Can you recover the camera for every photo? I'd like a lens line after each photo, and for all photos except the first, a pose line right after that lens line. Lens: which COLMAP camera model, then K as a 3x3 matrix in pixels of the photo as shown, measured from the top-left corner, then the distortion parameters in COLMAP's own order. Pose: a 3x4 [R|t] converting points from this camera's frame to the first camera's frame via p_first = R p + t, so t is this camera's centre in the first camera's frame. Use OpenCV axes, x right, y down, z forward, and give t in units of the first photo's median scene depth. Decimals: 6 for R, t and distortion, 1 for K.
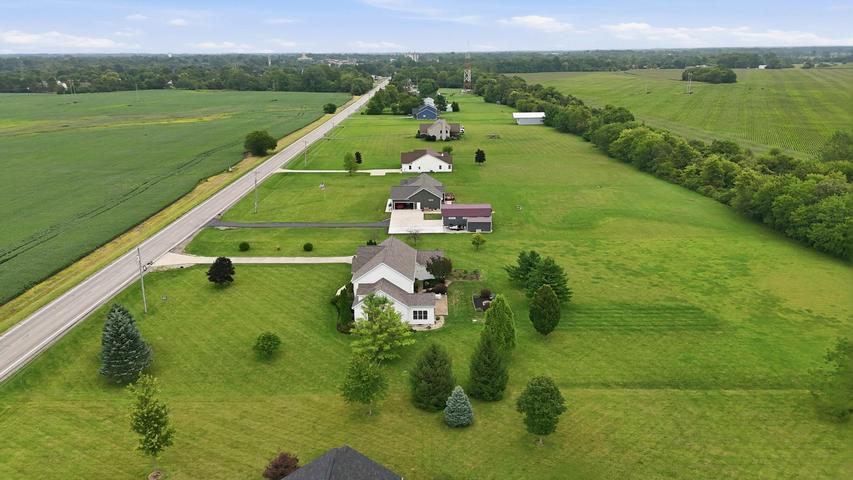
lens RADIAL K [[600.1, 0, 423.4], [0, 600.1, 266.3], [0, 0, 1]] dist [0.022048, -0.000883]
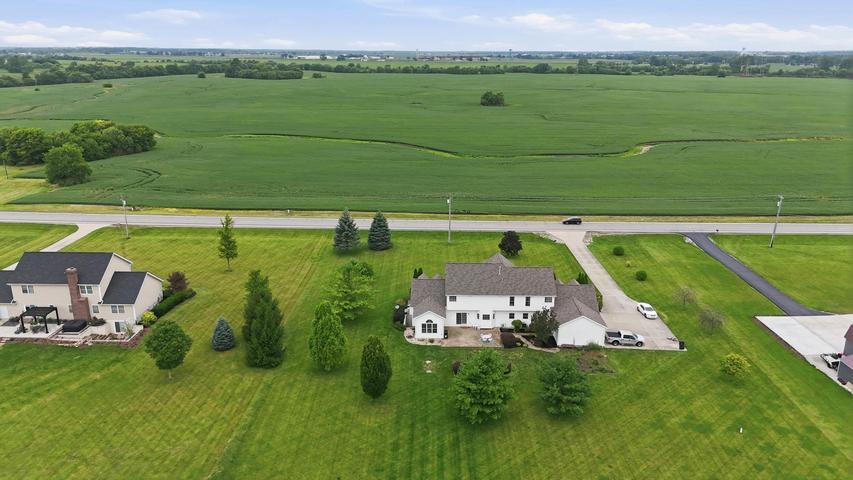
lens RADIAL K [[631.4, 0, 430.7], [0, 631.4, 240.2], [0, 0, 1]] dist [0.101740, -0.108184]
pose [[0.005994, 0.299655, -0.954029, 0.727562], [-0.332333, 0.900415, 0.280727, -0.259552], [0.943143, 0.315373, 0.104982, 0.697949]]
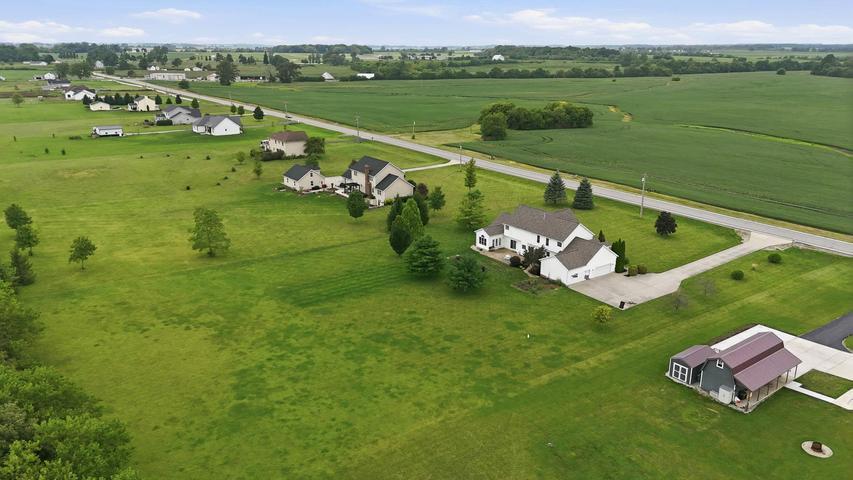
lens RADIAL K [[631.4, 0, 430.7], [0, 631.4, 240.2], [0, 0, 1]] dist [0.101740, -0.108184]
pose [[-0.792891, 0.187934, -0.579659, 0.736196], [-0.196866, 0.821241, 0.535543, -0.525184], [0.576686, 0.538743, -0.614157, 1.448792]]
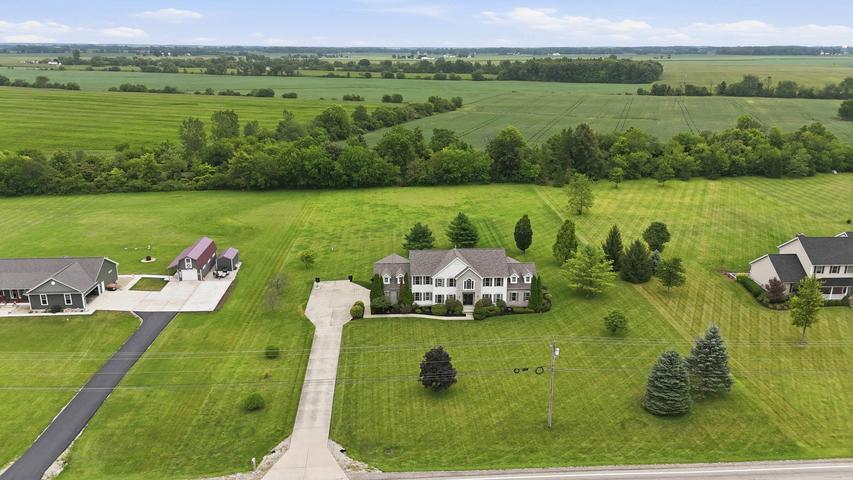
lens RADIAL K [[631.4, 0, 430.7], [0, 631.4, 240.2], [0, 0, 1]] dist [0.101740, -0.108184]
pose [[-0.079825, -0.279717, 0.956758, -0.936412], [0.326655, 0.899481, 0.290225, -0.319483], [-0.941767, 0.335697, 0.019570, 0.894235]]
